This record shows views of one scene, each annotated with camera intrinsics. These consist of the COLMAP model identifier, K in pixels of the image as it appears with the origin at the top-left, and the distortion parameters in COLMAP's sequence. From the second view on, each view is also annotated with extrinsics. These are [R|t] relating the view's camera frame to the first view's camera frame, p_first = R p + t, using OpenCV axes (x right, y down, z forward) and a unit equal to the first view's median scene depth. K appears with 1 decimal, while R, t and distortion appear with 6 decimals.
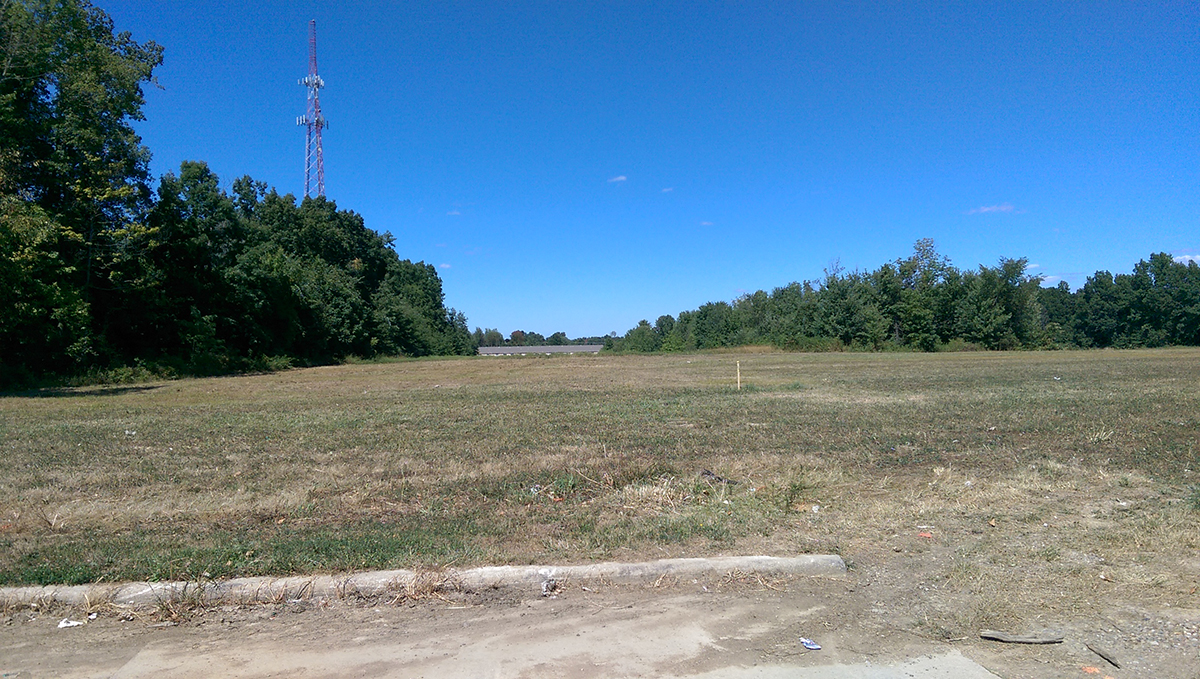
lens RADIAL K [[854.1, 0, 600.0], [0, 854.1, 339.5], [0, 0, 1]] dist [0.071466, -0.096579]
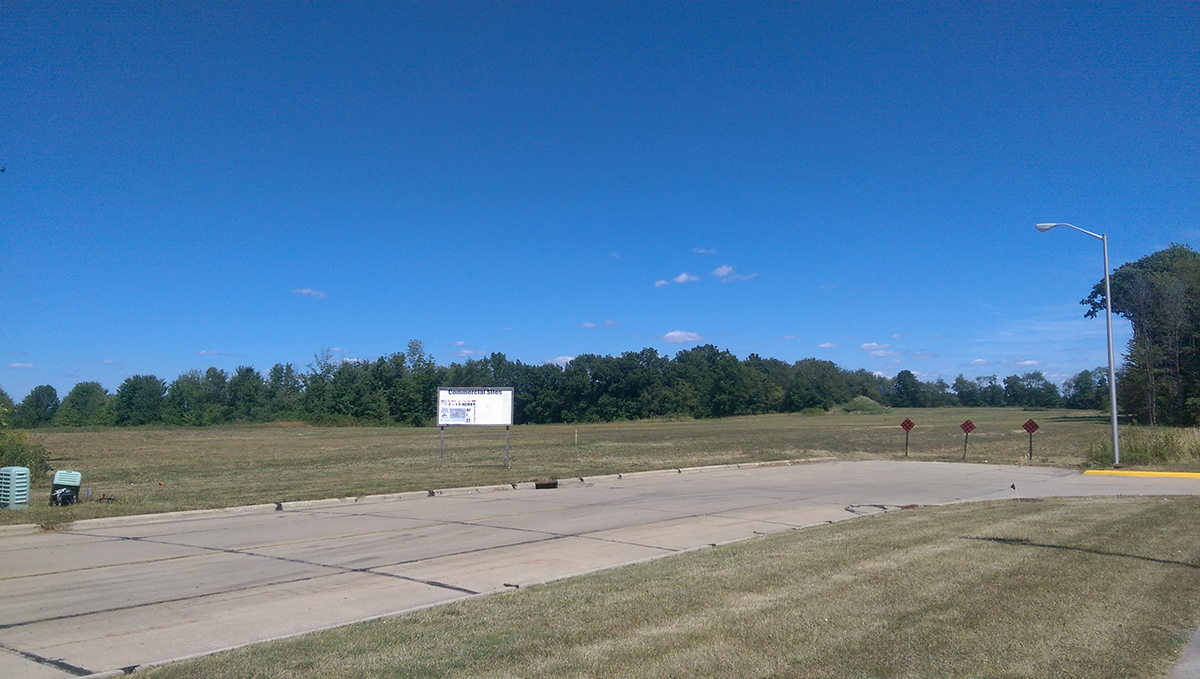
lens RADIAL K [[854.1, 0, 600.0], [0, 854.1, 339.5], [0, 0, 1]] dist [0.071466, -0.096579]
pose [[0.726592, 0.074445, 0.683025, -0.163191], [-0.014661, 0.995566, -0.092914, -0.000381], [-0.686913, 0.057496, 0.724461, -0.073280]]
